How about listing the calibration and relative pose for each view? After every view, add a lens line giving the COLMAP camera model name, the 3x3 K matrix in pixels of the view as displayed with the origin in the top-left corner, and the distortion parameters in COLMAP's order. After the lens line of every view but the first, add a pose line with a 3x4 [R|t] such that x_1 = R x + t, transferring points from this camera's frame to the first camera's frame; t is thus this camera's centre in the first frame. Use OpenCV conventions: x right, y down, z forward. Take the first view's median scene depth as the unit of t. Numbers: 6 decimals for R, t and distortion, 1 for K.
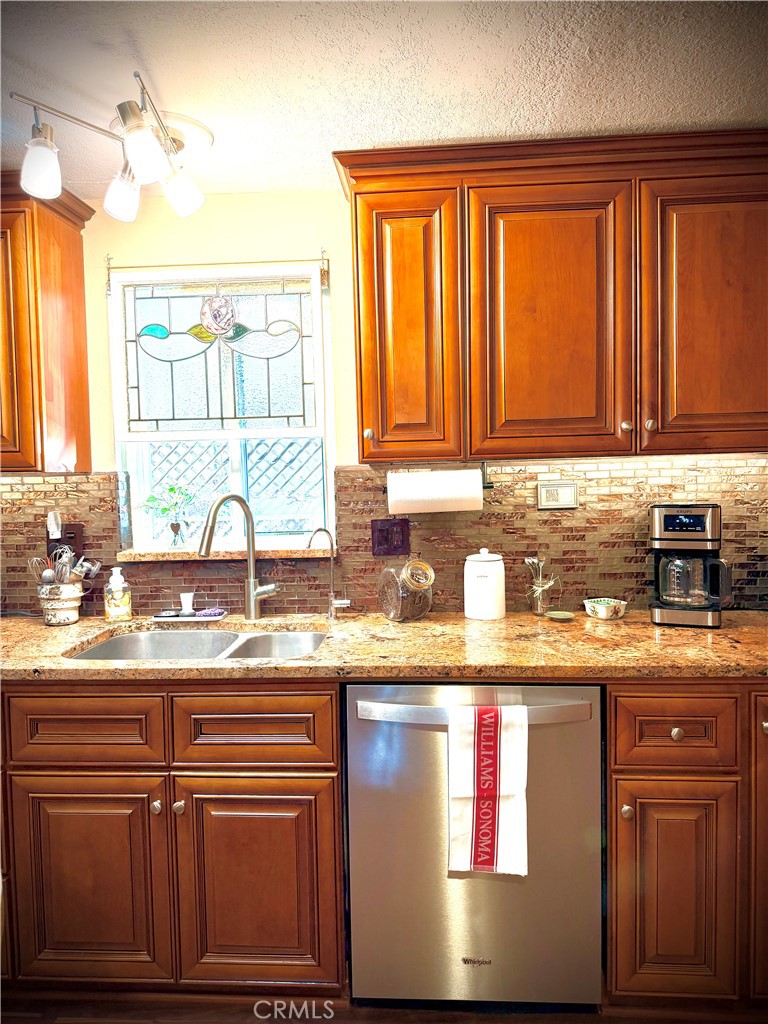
lens RADIAL K [[720.2, 0, 384.0], [0, 720.2, 512.0], [0, 0, 1]] dist [0.106735, -0.170125]
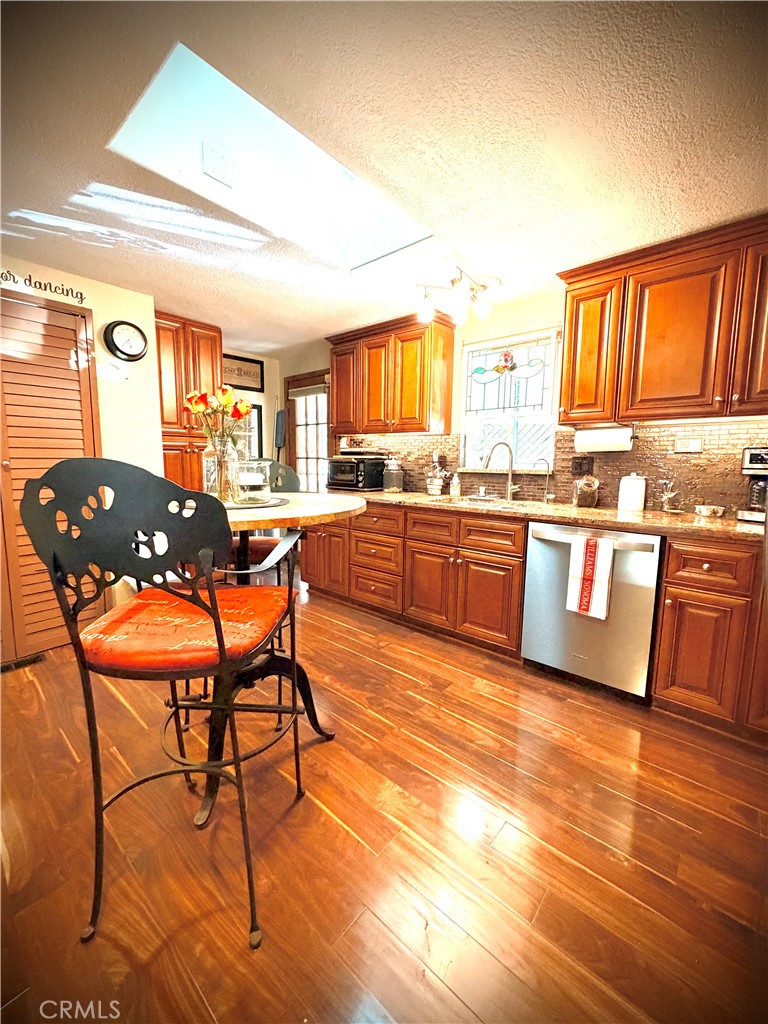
lens RADIAL K [[413.0, 0, 383.9], [0, 413.0, 508.1], [0, 0, 1]] dist [0.010110, 0.000032]
pose [[0.796040, 0.102392, -0.596521, 0.288525], [-0.062523, 0.994225, 0.087222, 0.092663], [0.602006, -0.032135, 0.797844, -0.242531]]
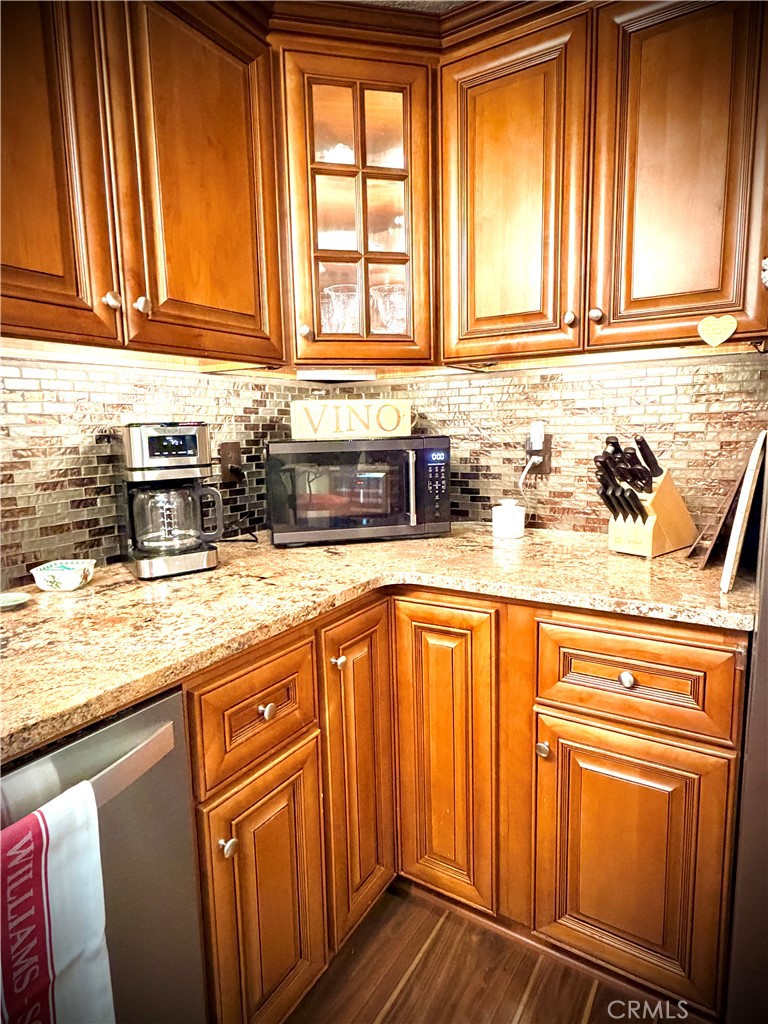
lens RADIAL K [[581.9, 0, 384.0], [0, 581.9, 512.0], [0, 0, 1]] dist [-0.003155, -0.000929]
pose [[0.473363, -0.115146, 0.873309, -0.035667], [0.057541, 0.993344, 0.099783, 0.034958], [-0.878986, 0.003017, 0.476838, 0.479134]]
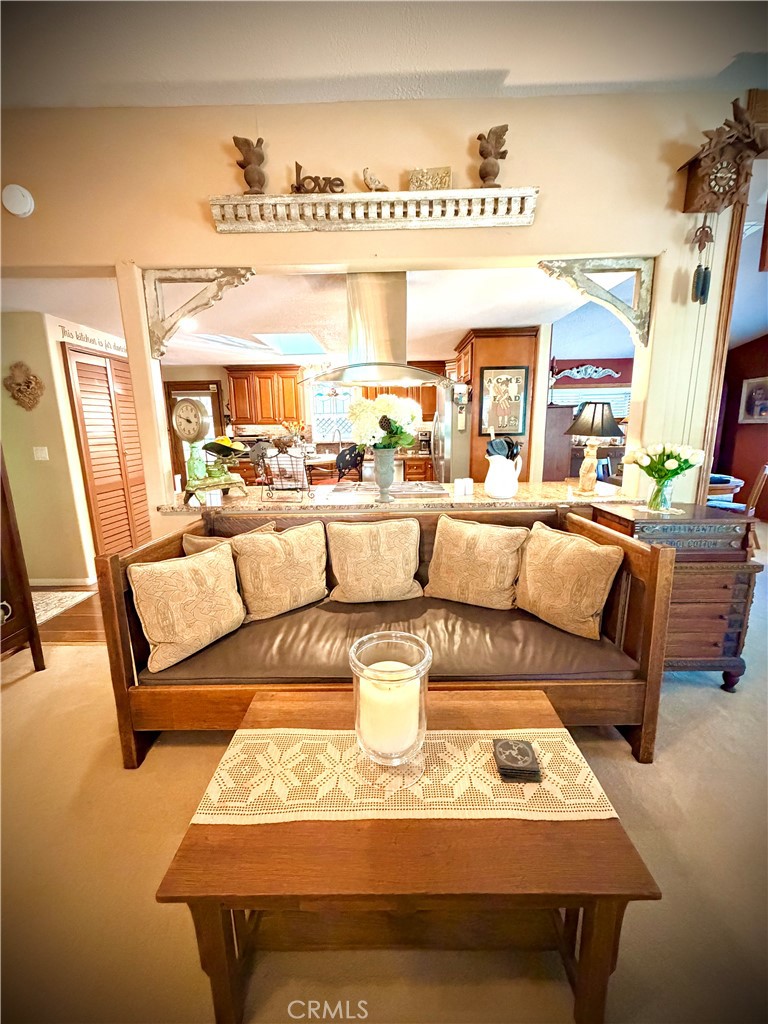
lens RADIAL K [[413.0, 0, 383.9], [0, 413.0, 508.1], [0, 0, 1]] dist [0.010110, 0.000032]
pose [[0.998530, -0.005718, 0.053904, -0.050150], [-0.001969, 0.989938, 0.141485, 0.116552], [-0.054170, -0.141383, 0.988472, -2.013141]]
